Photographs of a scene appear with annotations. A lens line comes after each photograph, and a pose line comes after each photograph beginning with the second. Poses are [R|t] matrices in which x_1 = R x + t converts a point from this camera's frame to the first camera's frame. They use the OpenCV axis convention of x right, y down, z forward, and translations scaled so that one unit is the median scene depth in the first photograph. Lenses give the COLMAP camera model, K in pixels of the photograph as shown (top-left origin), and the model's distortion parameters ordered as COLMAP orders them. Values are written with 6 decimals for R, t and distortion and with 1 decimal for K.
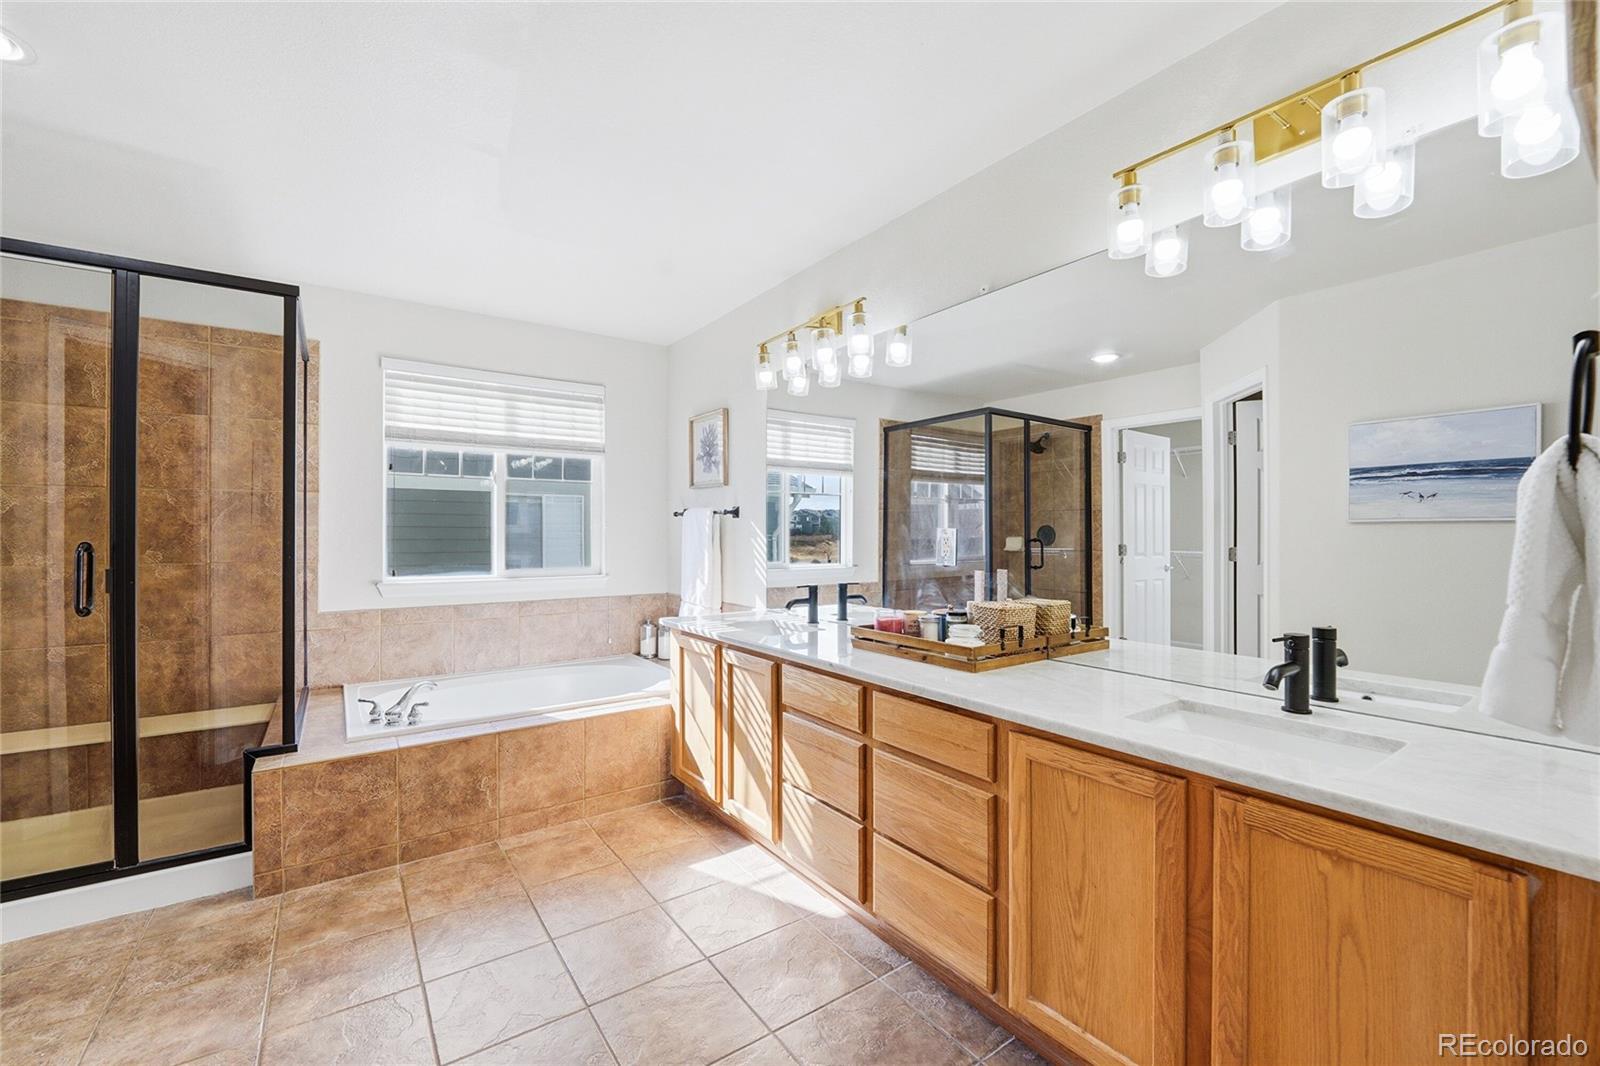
lens RADIAL K [[651.8, 0, 789.7], [0, 651.8, 535.3], [0, 0, 1]] dist [-0.009304, -0.001427]
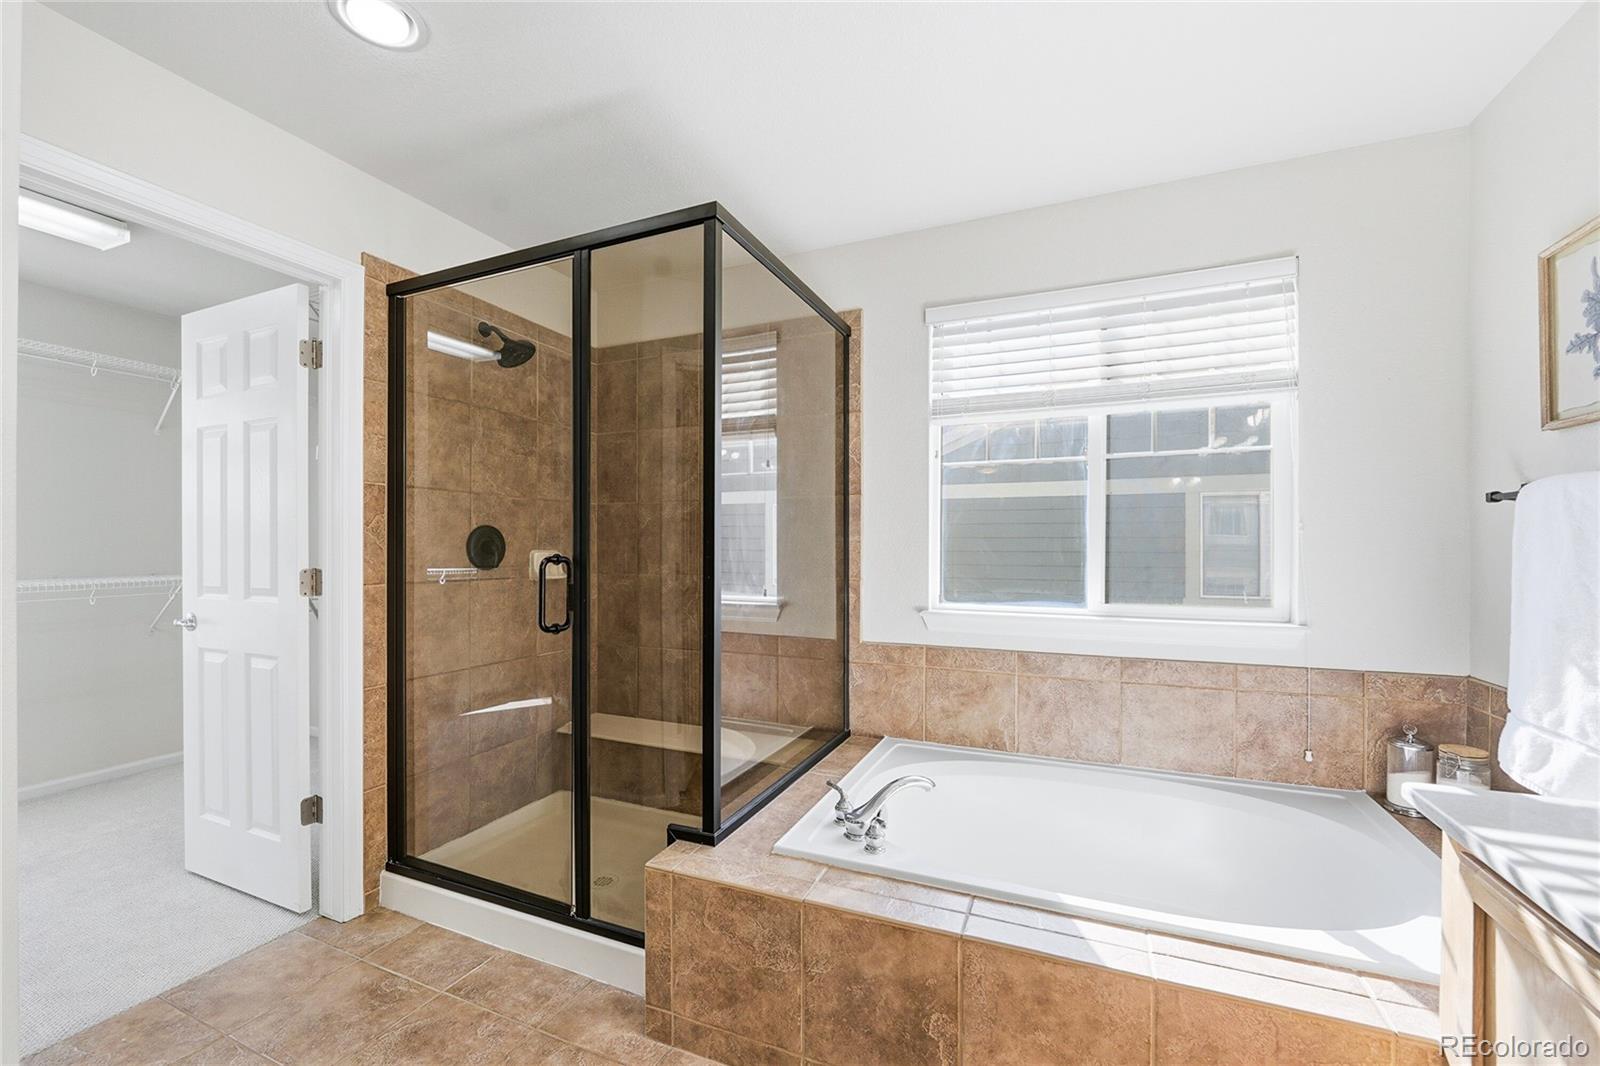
lens RADIAL K [[651.8, 0, 794.9], [0, 651.8, 548.8], [0, 0, 1]] dist [-0.009304, -0.001427]
pose [[0.517712, 0.003508, -0.855548, -0.067786], [0.000166, 0.999991, 0.004200, -0.001293], [0.855555, -0.002317, 0.517707, 0.505456]]
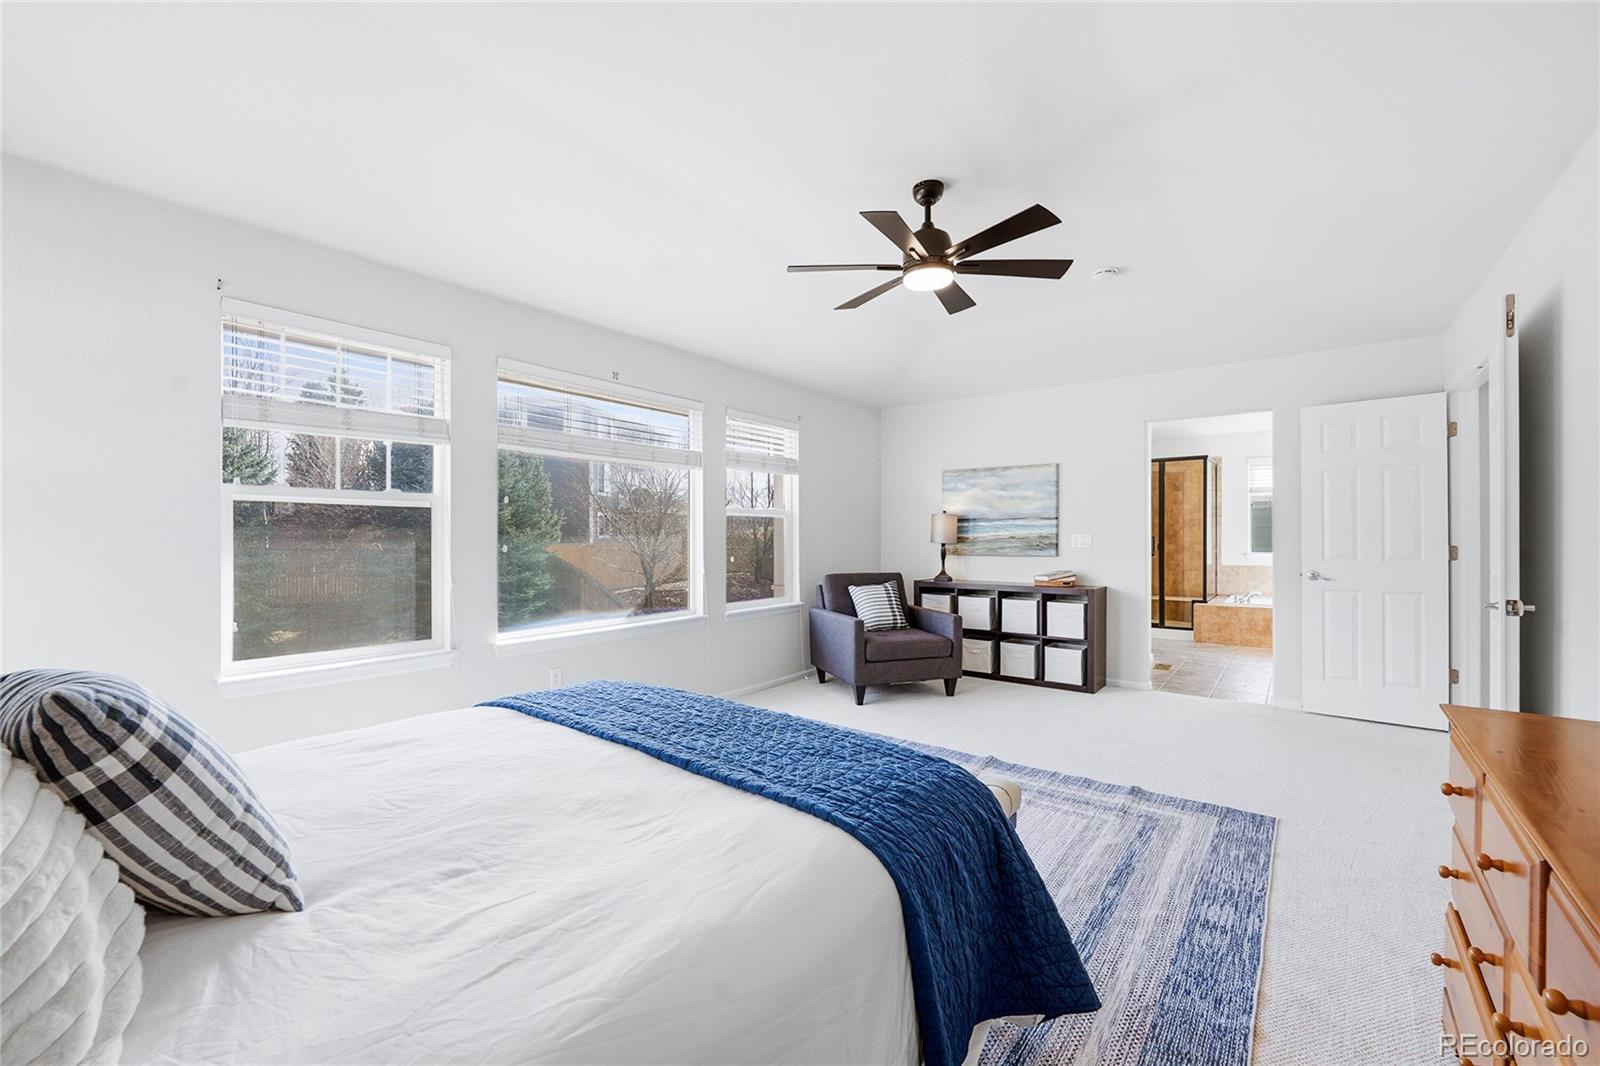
lens RADIAL K [[651.8, 0, 789.7], [0, 651.8, 538.7], [0, 0, 1]] dist [-0.009304, -0.001427]
pose [[0.288762, 0.004248, -0.957391, 1.203638], [-0.000803, 0.999991, 0.004195, 0.007850], [0.957401, -0.000443, 0.288763, -1.334685]]
